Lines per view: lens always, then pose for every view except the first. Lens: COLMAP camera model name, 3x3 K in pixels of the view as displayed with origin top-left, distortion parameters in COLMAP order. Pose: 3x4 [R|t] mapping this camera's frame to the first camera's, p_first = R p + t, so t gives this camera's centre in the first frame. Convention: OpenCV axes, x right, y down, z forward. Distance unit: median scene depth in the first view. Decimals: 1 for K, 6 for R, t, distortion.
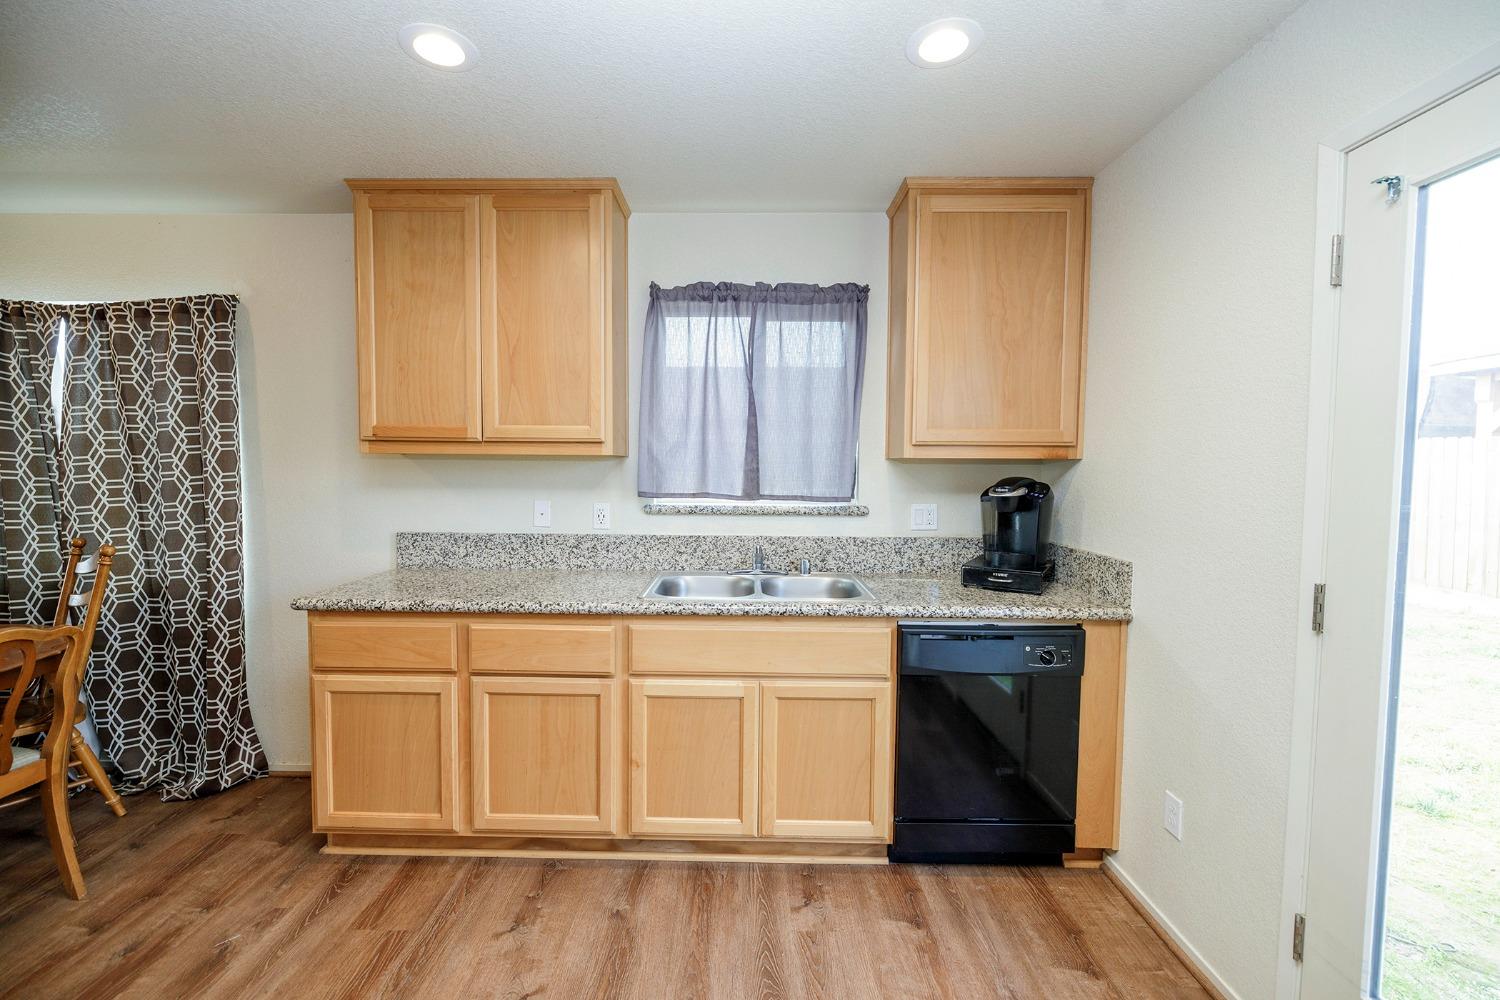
lens RADIAL K [[627.3, 0, 736.5], [0, 627.3, 495.8], [0, 0, 1]] dist [0.001428, -0.000526]
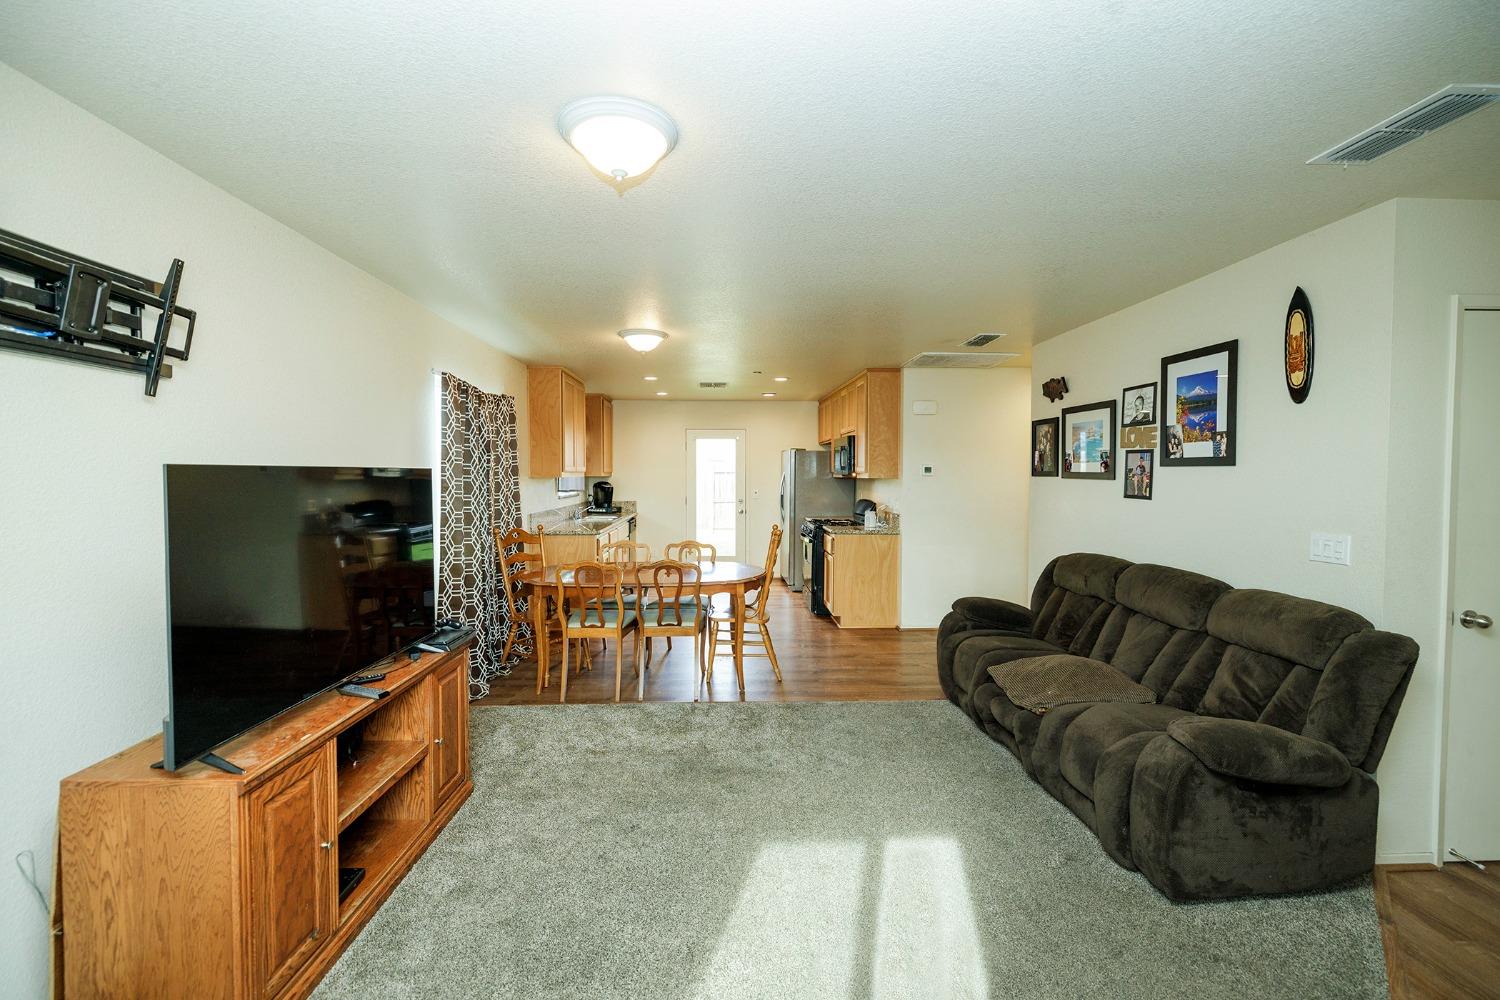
lens RADIAL K [[627.3, 0, 739.8], [0, 627.3, 495.0], [0, 0, 1]] dist [0.001428, -0.000526]
pose [[-0.057697, -0.043621, 0.997381, -2.809283], [0.049393, 0.997697, 0.046493, -0.072902], [-0.997111, 0.051946, -0.055410, 0.423598]]
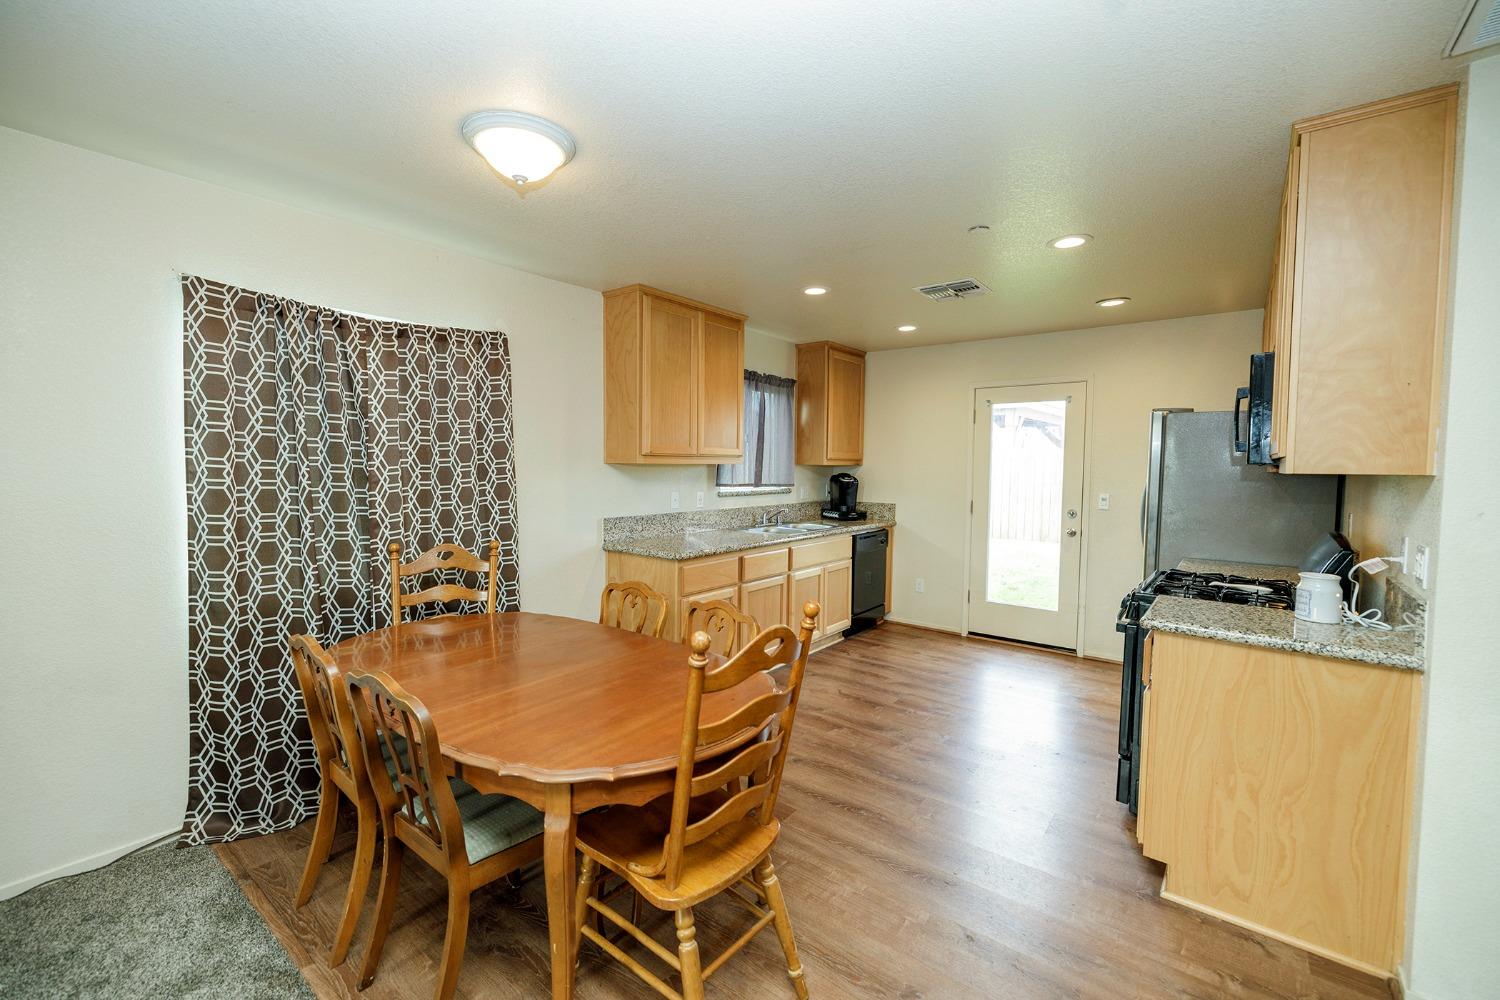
lens RADIAL K [[627.3, 0, 743.0], [0, 627.3, 493.6], [0, 0, 1]] dist [0.001428, -0.000526]
pose [[0.606970, -0.040999, 0.793666, -1.525714], [0.034845, 0.999081, 0.024962, -0.022400], [-0.793960, 0.012504, 0.607841, -0.108036]]
